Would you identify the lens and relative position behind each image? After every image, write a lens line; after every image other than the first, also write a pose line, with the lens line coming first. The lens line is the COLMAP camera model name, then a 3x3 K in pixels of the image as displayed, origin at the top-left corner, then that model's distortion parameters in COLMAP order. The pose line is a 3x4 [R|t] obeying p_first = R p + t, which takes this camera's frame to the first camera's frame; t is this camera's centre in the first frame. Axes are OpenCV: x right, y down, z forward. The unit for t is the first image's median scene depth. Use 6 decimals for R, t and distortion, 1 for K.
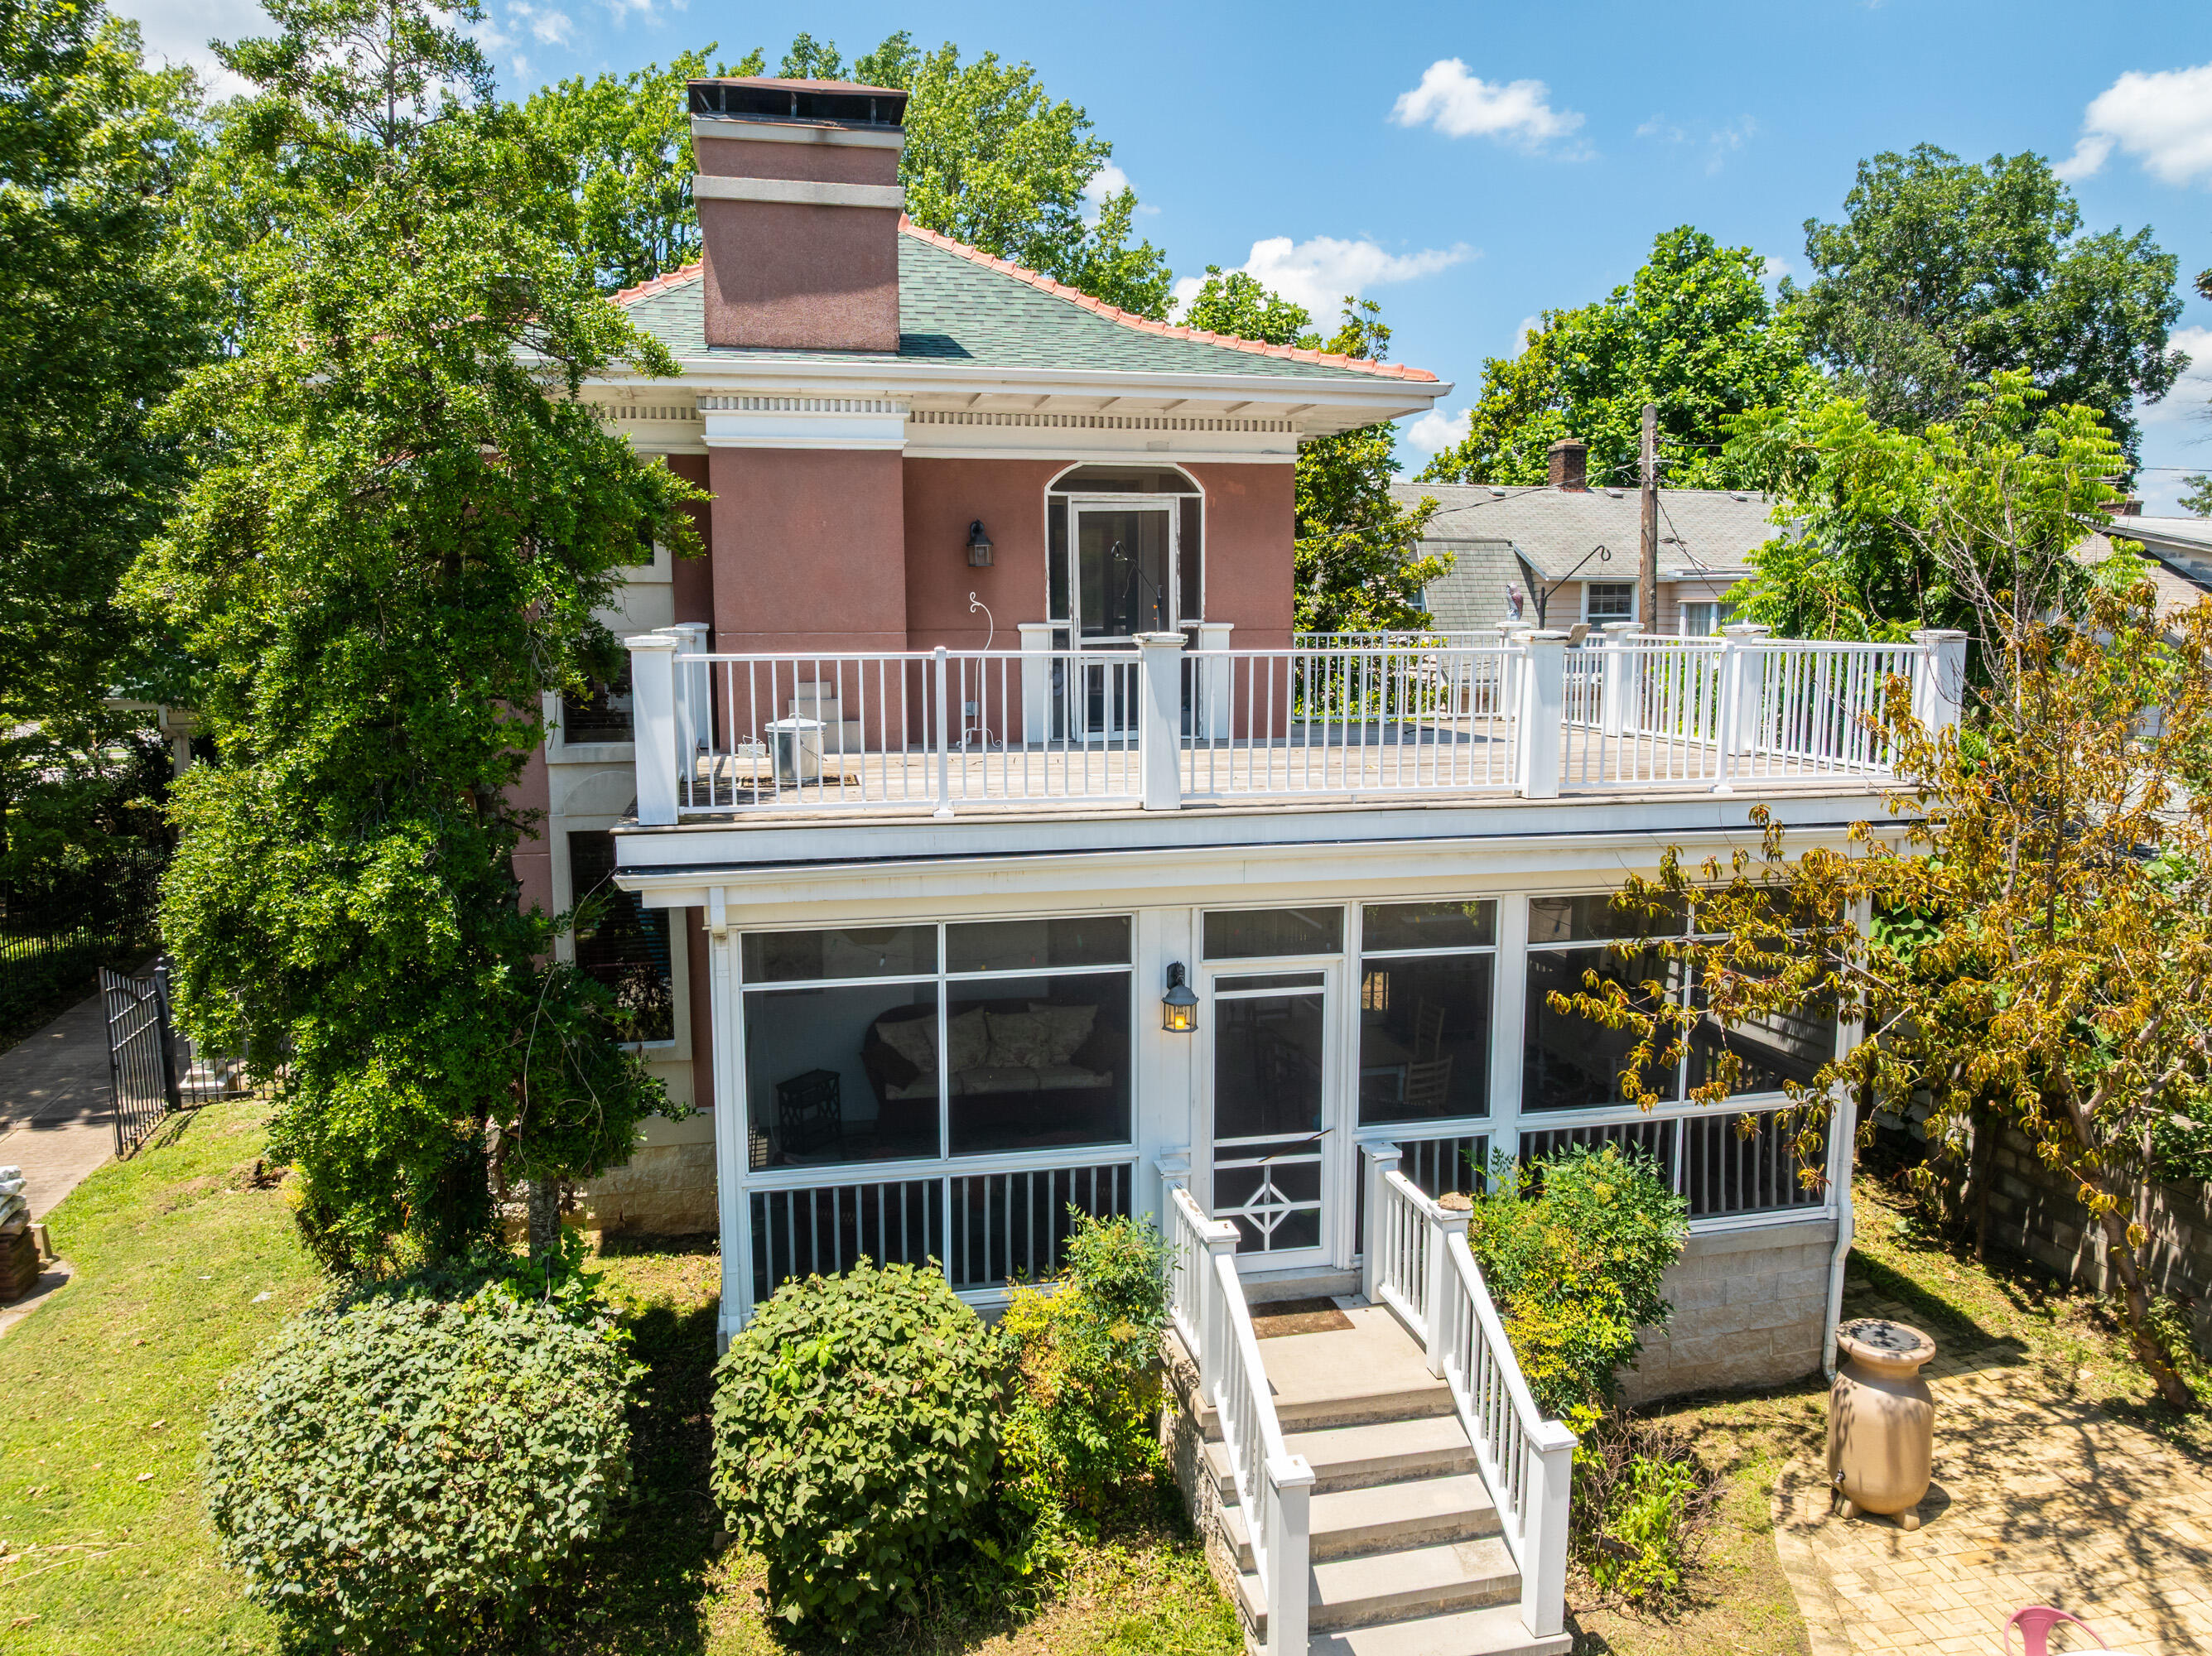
lens RADIAL K [[1562.1, 0, 1106.0], [0, 1562.1, 828.0], [0, 0, 1]] dist [-0.052980, 0.025512]
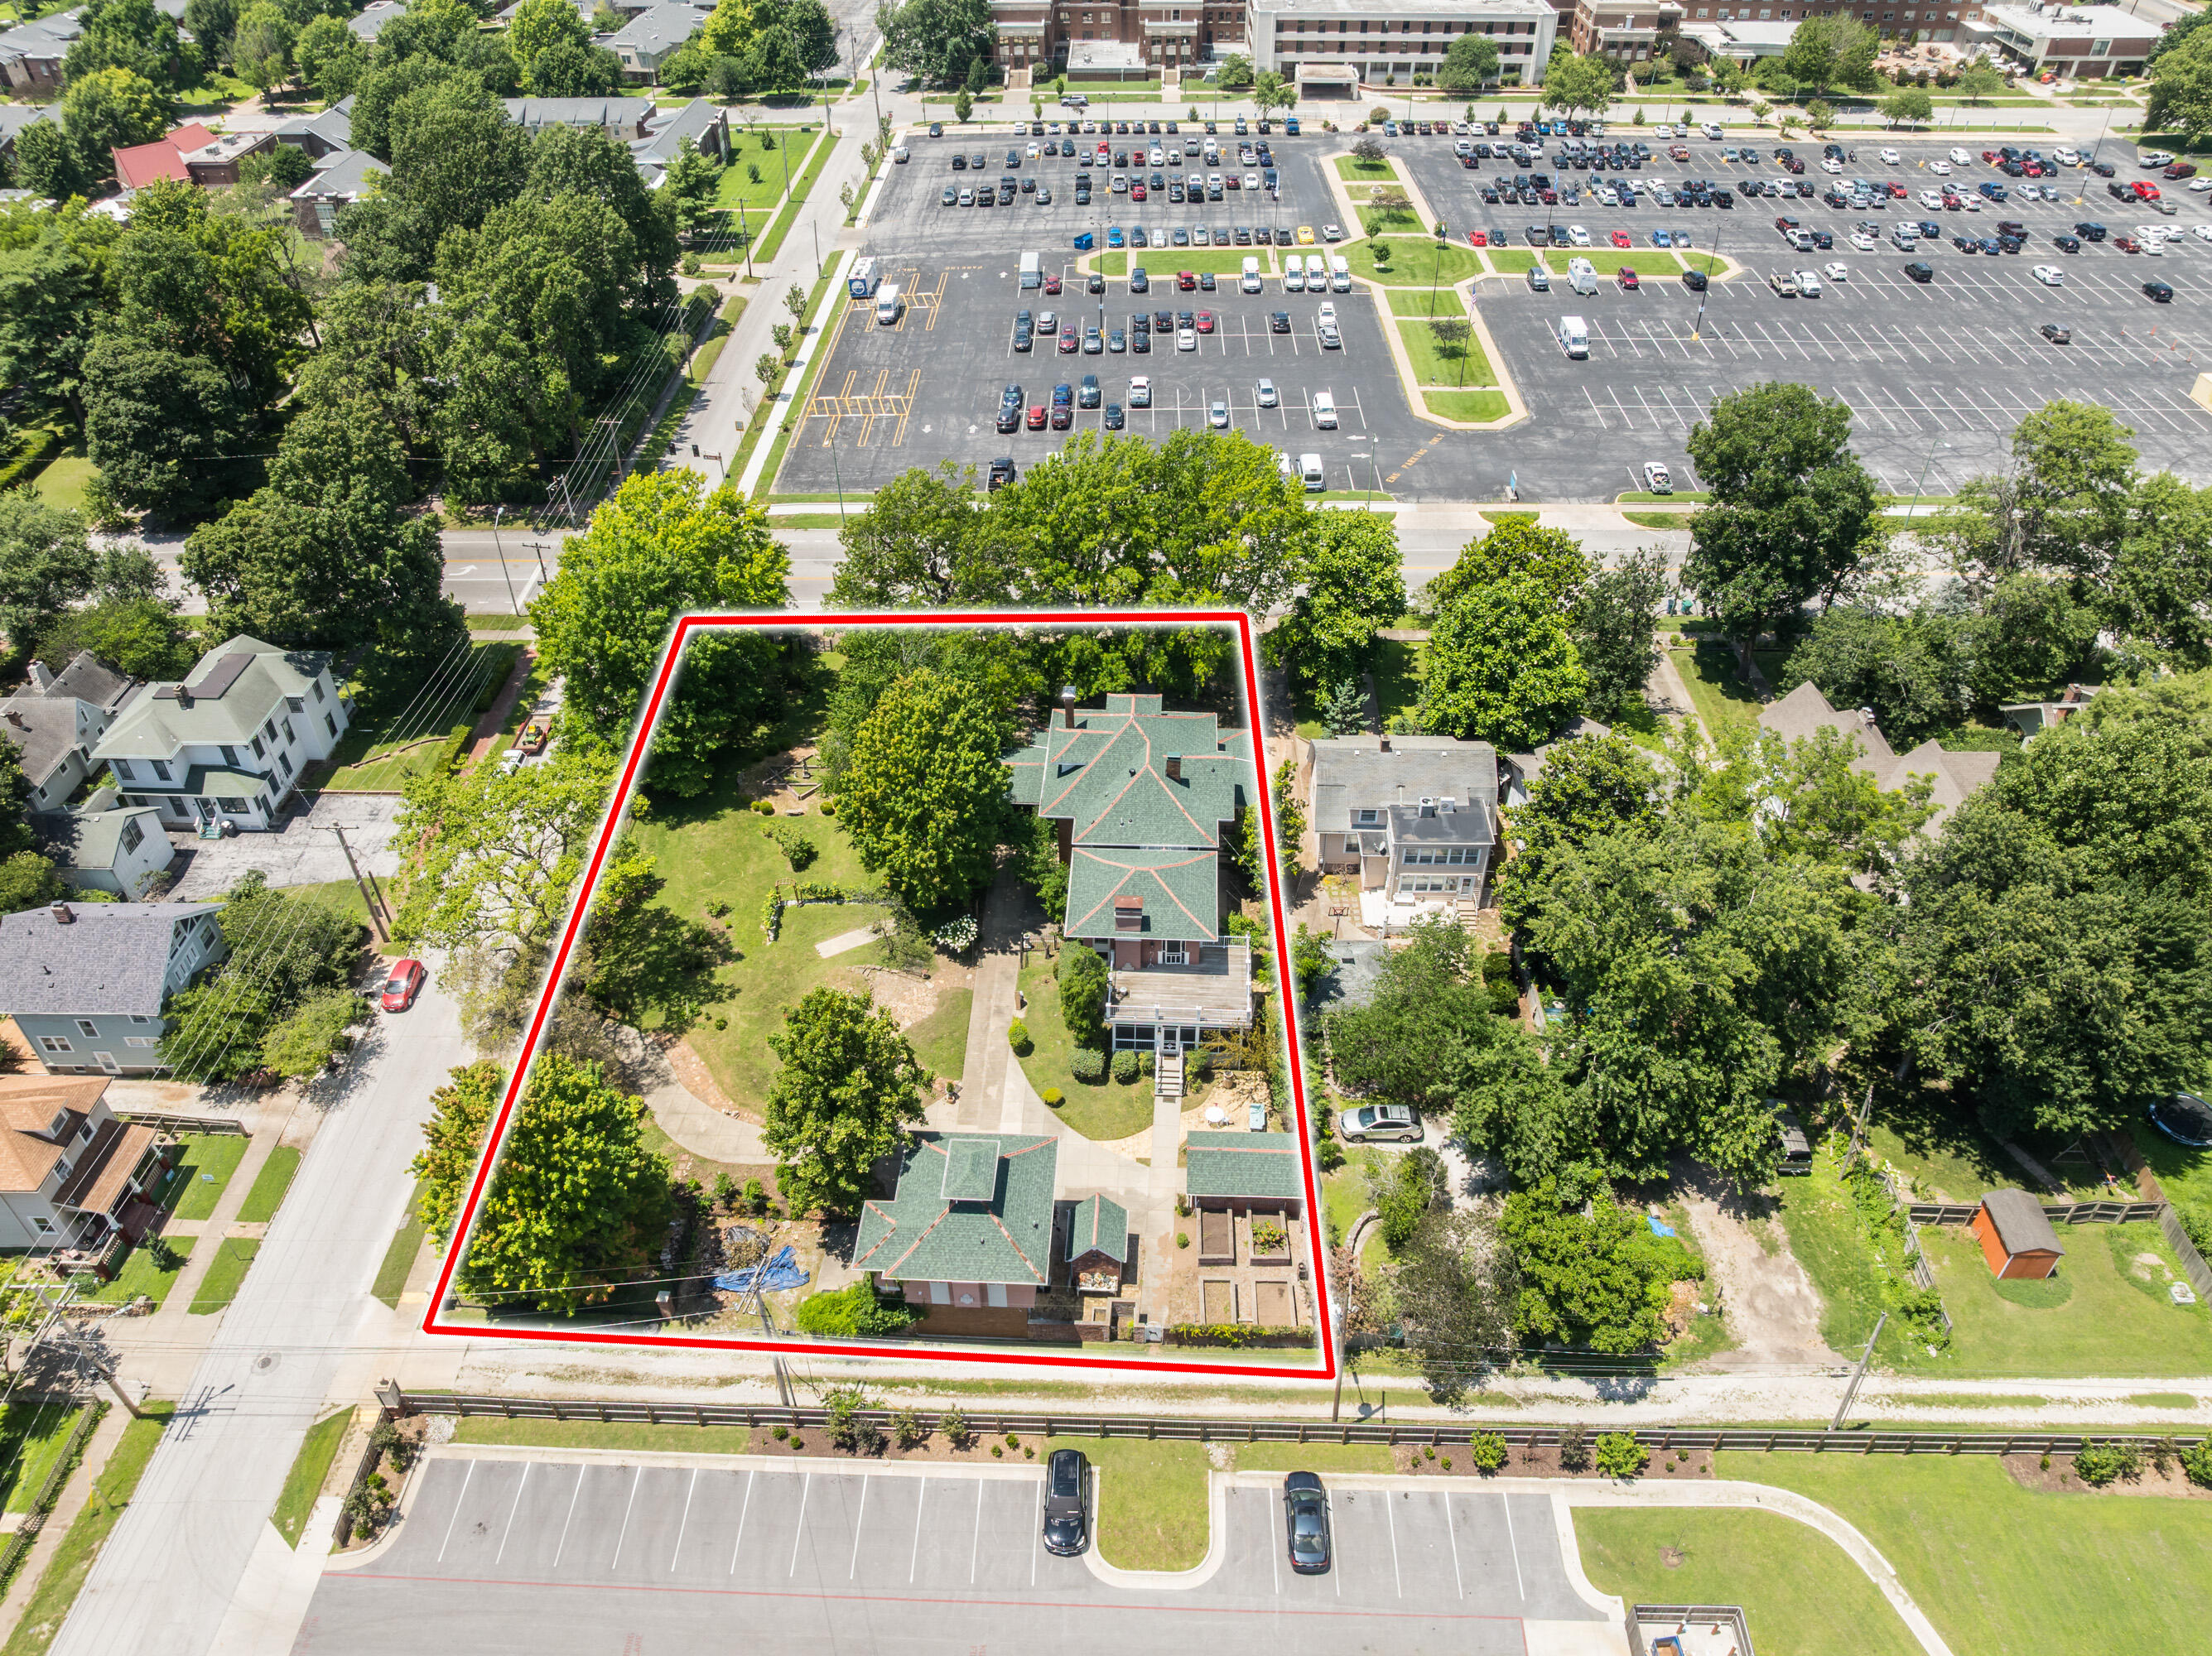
lens RADIAL K [[1558.3, 0, 1106.0], [0, 1558.3, 828.0], [0, 0, 1]] dist [-0.044454, 0.009224]
pose [[0.963436, 0.170109, -0.207012, 1.440424], [-0.036406, 0.848555, 0.527853, -5.758711], [0.265454, -0.501016, 0.823721, -6.103916]]
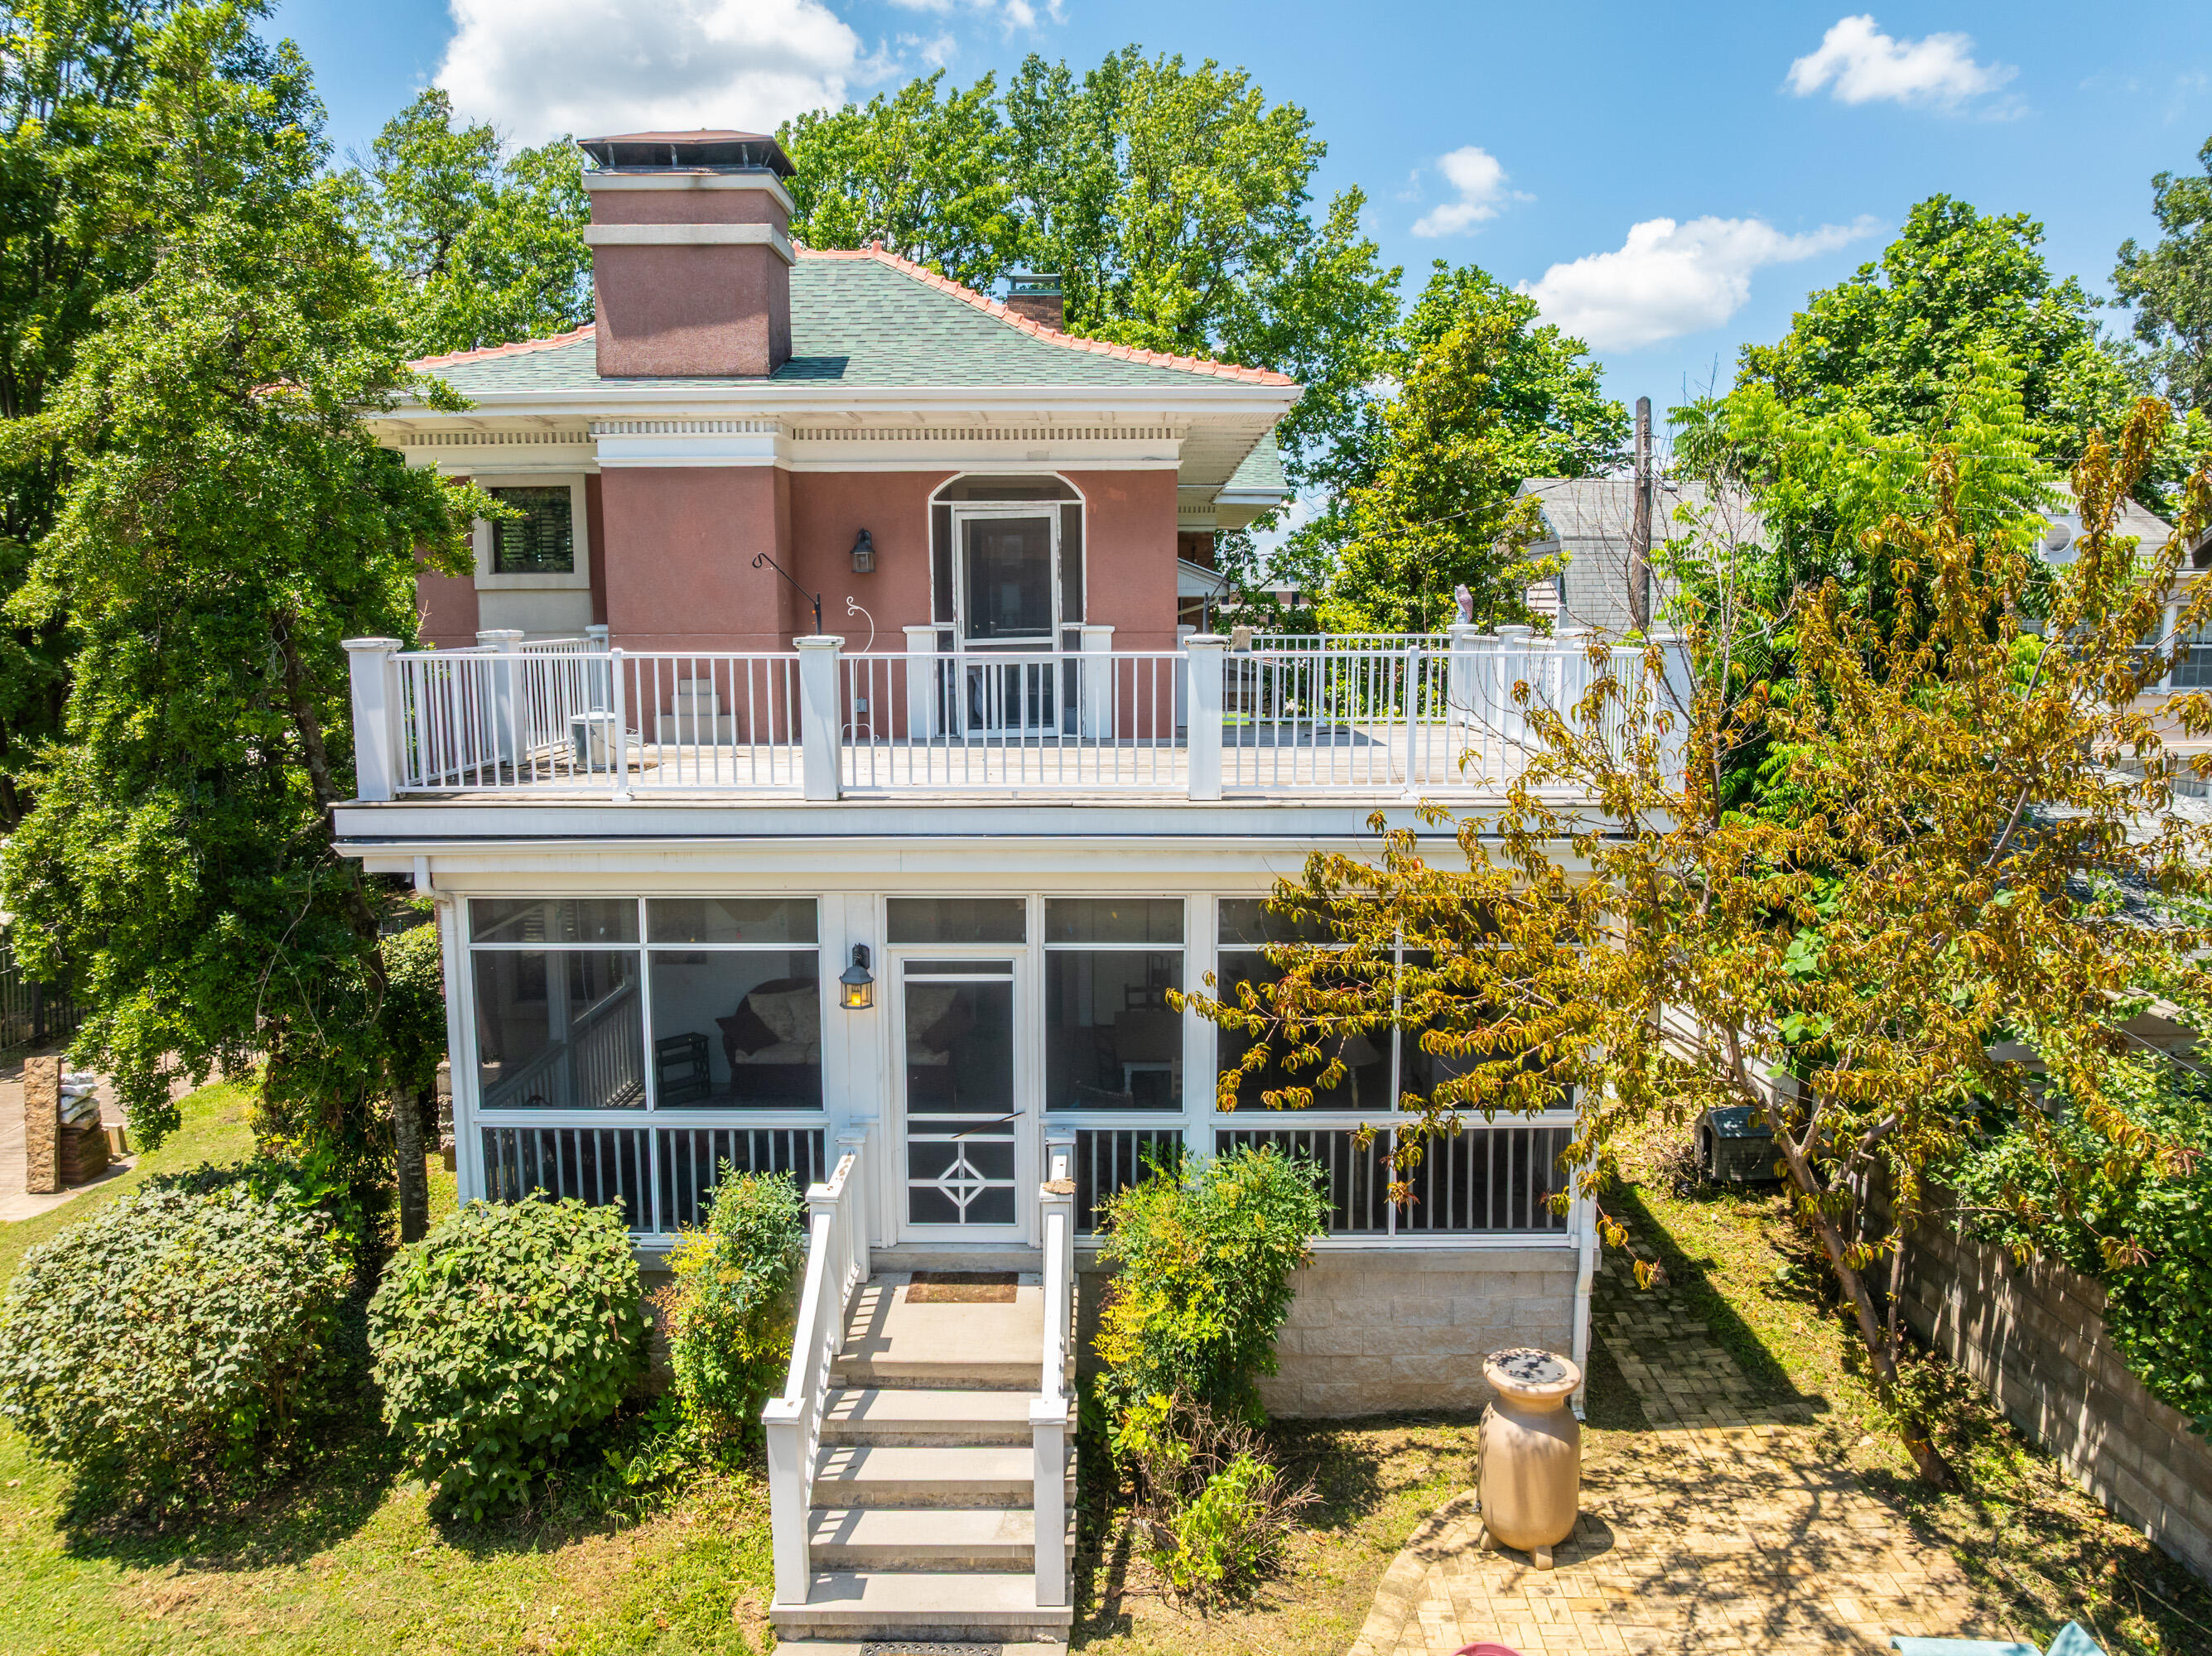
lens RADIAL K [[1562.1, 0, 1106.0], [0, 1562.1, 828.0], [0, 0, 1]] dist [-0.052980, 0.025512]
pose [[0.975006, 0.030975, -0.220008, 0.424758], [-0.030869, 0.999516, 0.003922, -0.002608], [0.220023, 0.002967, 0.975490, -0.006292]]
